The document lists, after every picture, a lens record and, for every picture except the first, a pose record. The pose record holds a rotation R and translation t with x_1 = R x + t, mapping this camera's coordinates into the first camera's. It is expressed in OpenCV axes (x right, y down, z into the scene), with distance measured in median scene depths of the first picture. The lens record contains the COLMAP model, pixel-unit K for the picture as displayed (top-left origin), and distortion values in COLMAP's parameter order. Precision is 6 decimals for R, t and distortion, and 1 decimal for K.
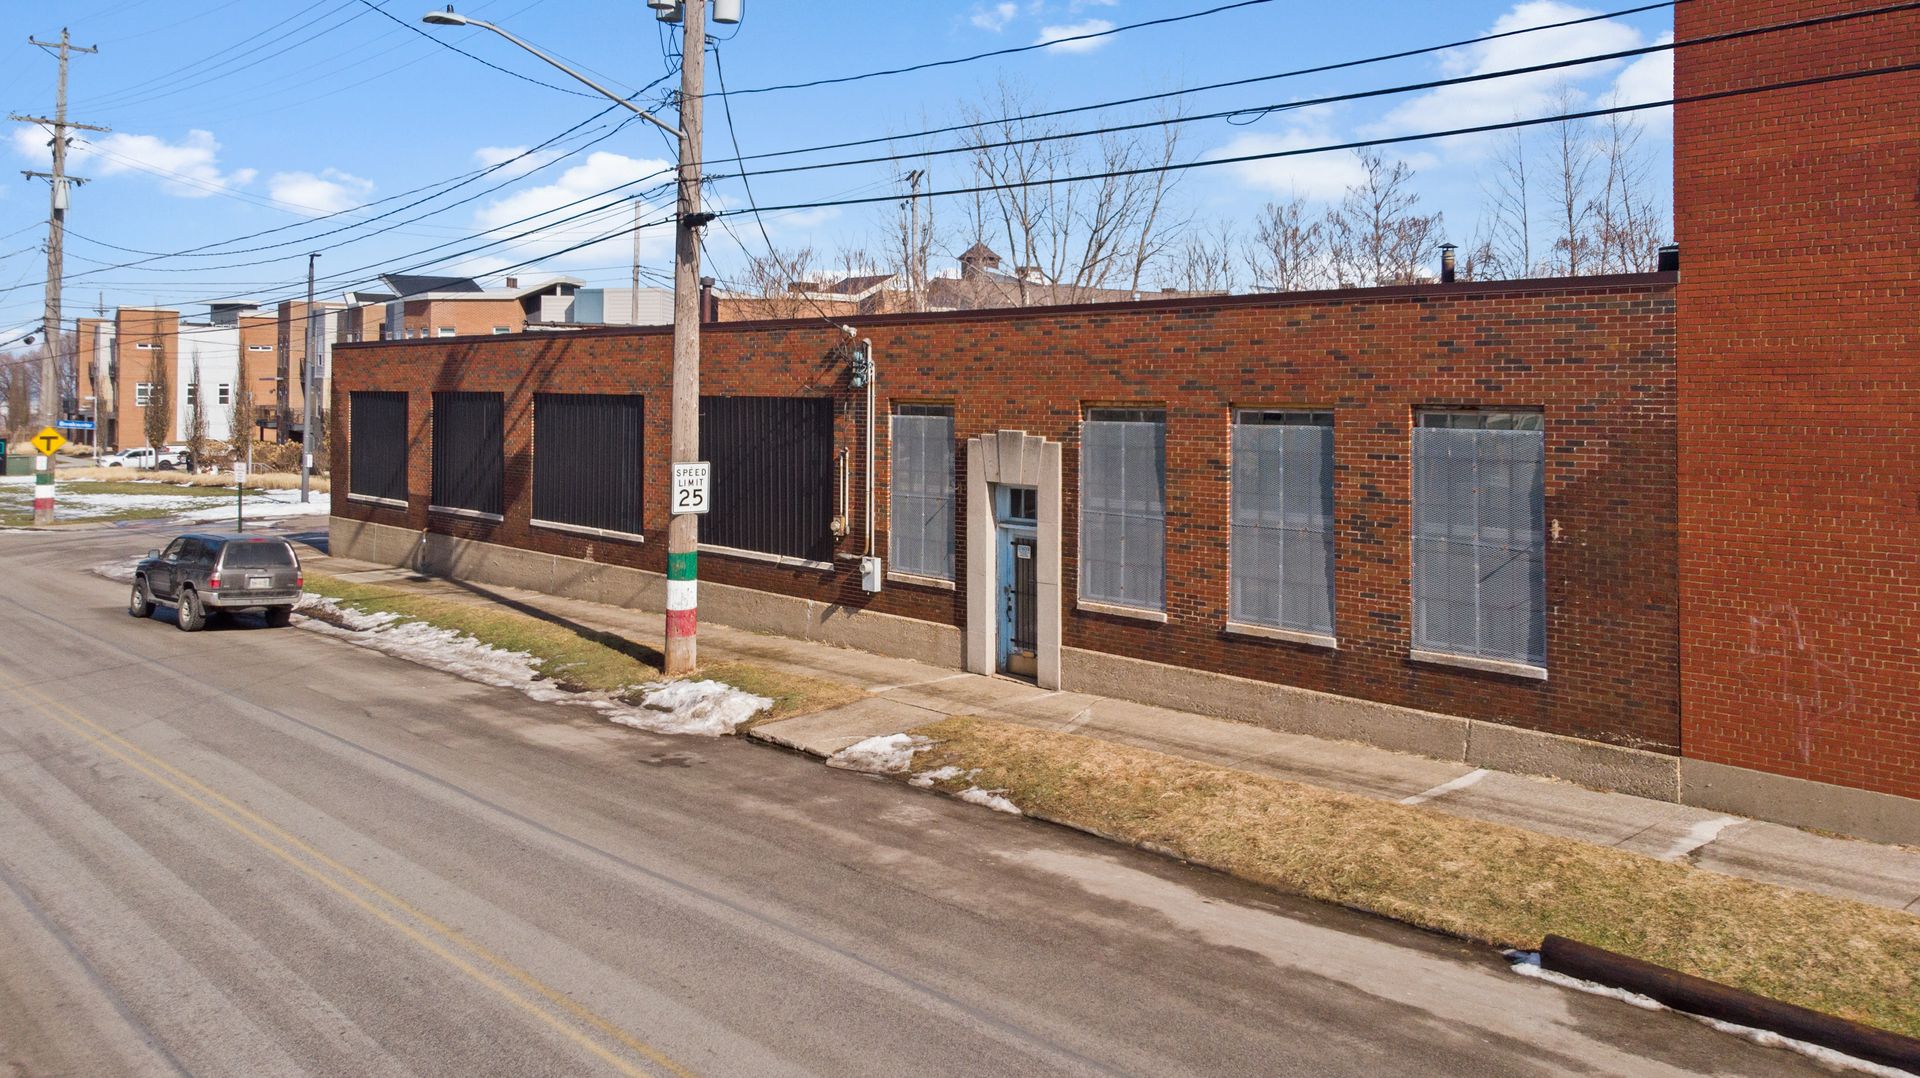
lens RADIAL K [[1460.8, 0, 967.2], [0, 1460.8, 388.3], [0, 0, 1]] dist [0.047051, -0.088527]
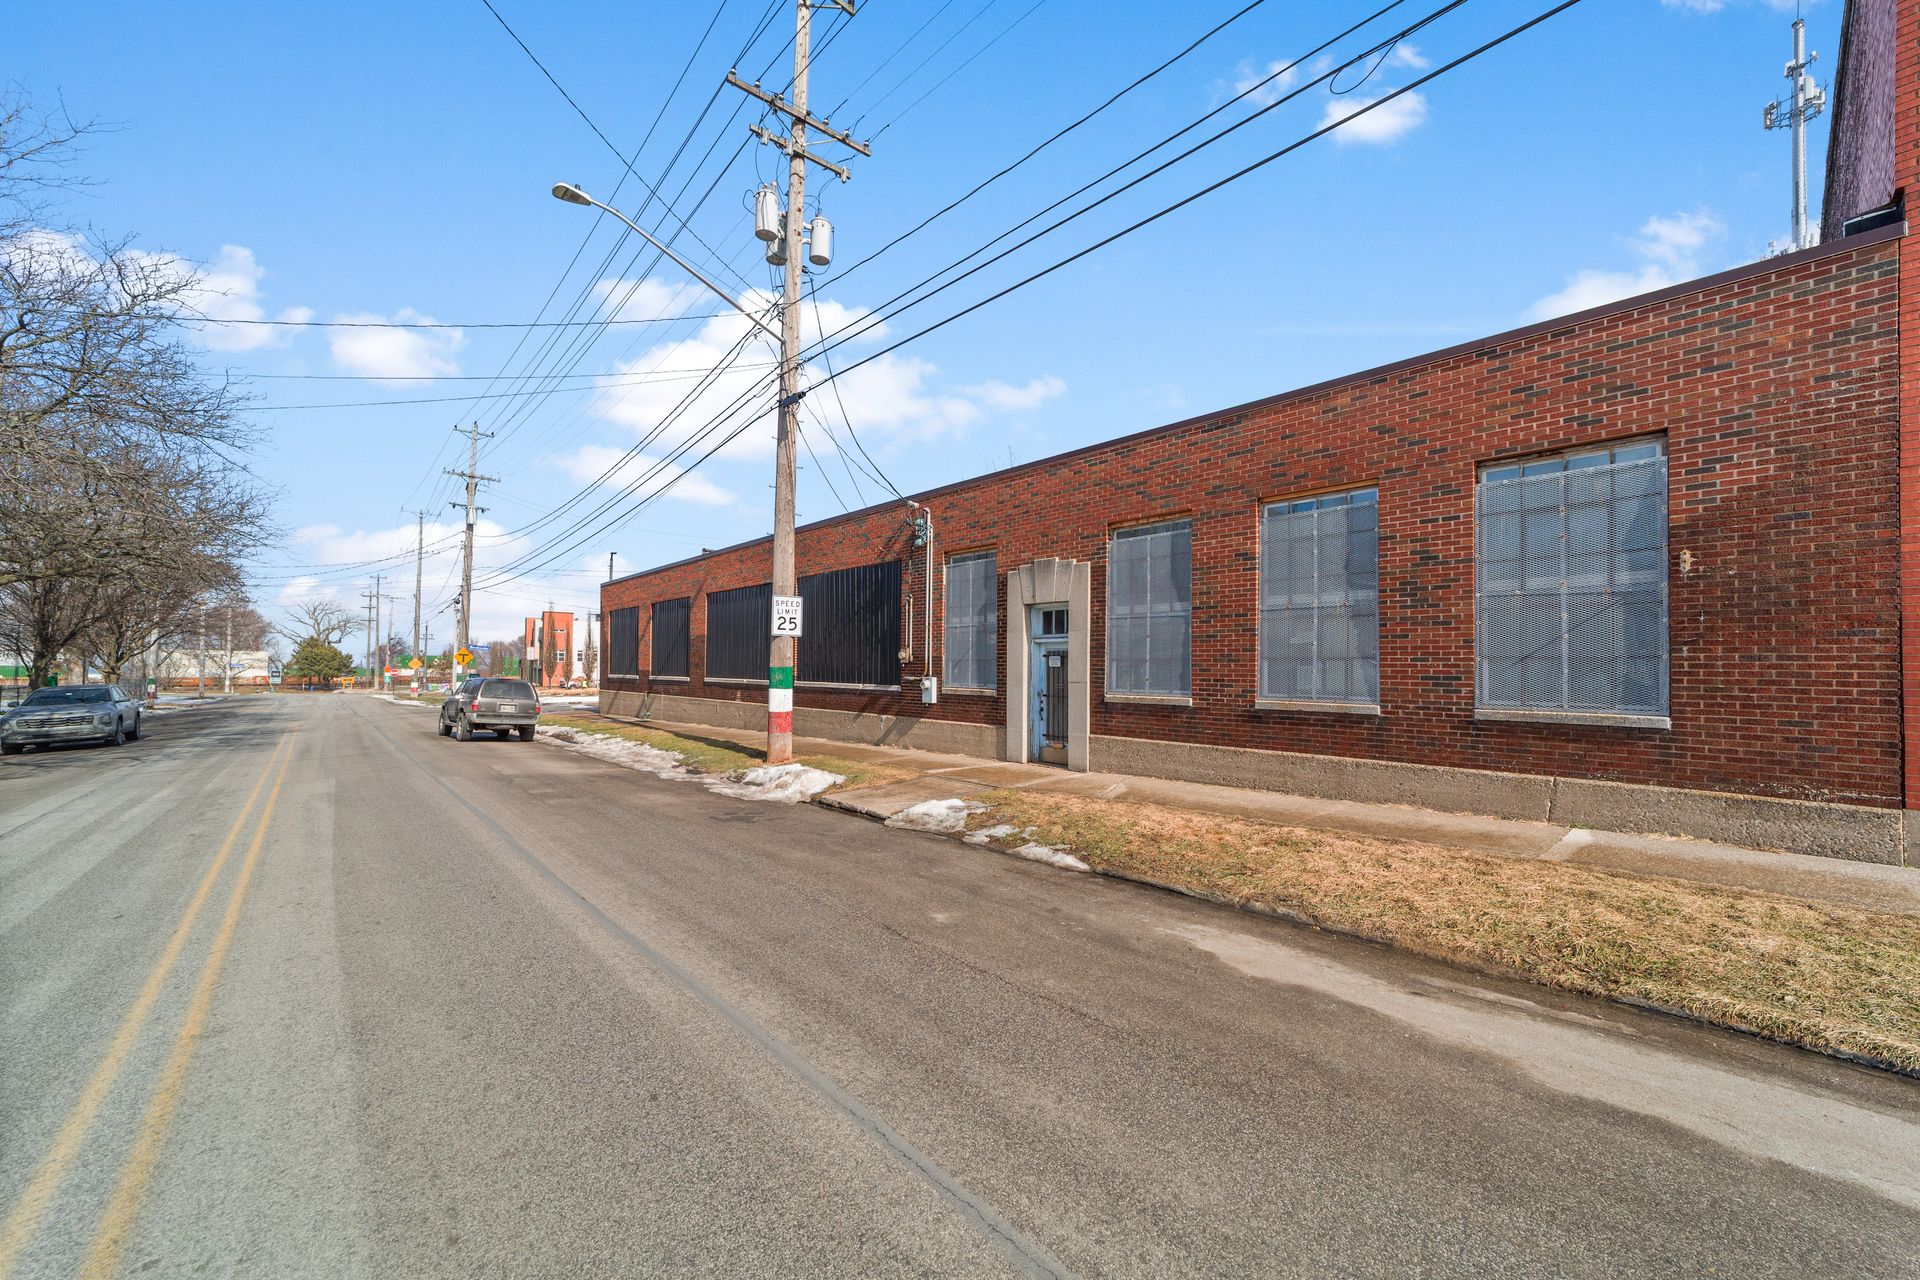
lens RADIAL K [[740.4, 0, 948.9], [0, 740.4, 669.3], [0, 0, 1]] dist [-0.021730, 0.011683]
pose [[0.999053, 0.003925, -0.043342, -0.023435], [-0.003835, 0.999990, 0.002159, 0.124683], [0.043350, -0.001990, 0.999058, 0.406053]]
